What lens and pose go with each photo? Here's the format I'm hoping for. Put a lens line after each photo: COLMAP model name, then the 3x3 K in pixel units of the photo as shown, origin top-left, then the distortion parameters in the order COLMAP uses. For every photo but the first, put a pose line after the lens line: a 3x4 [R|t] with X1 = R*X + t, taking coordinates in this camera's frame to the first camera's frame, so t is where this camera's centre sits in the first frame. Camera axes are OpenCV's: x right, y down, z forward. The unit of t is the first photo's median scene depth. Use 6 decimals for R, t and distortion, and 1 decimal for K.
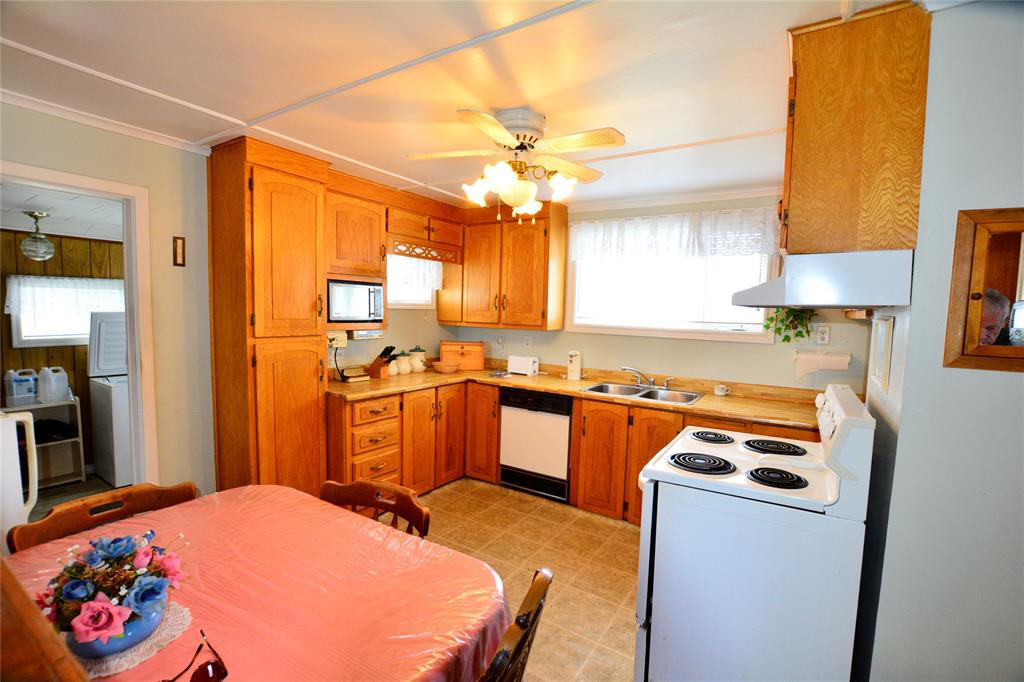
lens RADIAL K [[453.2, 0, 516.4], [0, 453.2, 346.7], [0, 0, 1]] dist [-0.016508, 0.001367]
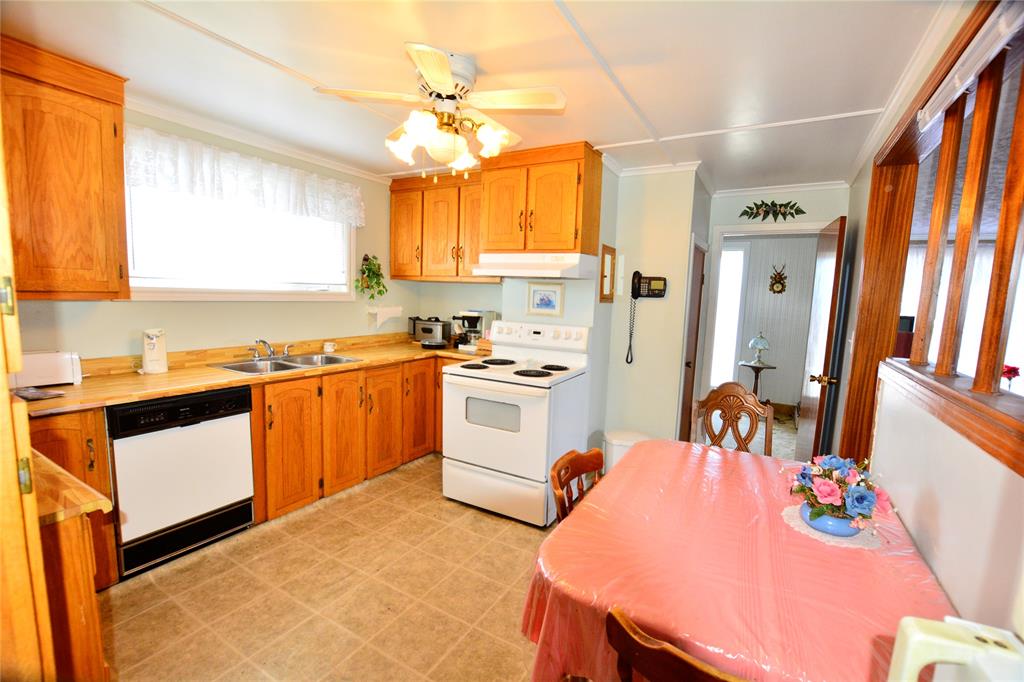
lens RADIAL K [[453.2, 0, 518.7], [0, 453.2, 342.4], [0, 0, 1]] dist [-0.016508, 0.001367]
pose [[-0.035488, -0.137703, 0.989838, -0.639291], [0.044622, 0.989255, 0.139222, -0.045418], [-0.998373, 0.049110, -0.028963, 0.589631]]
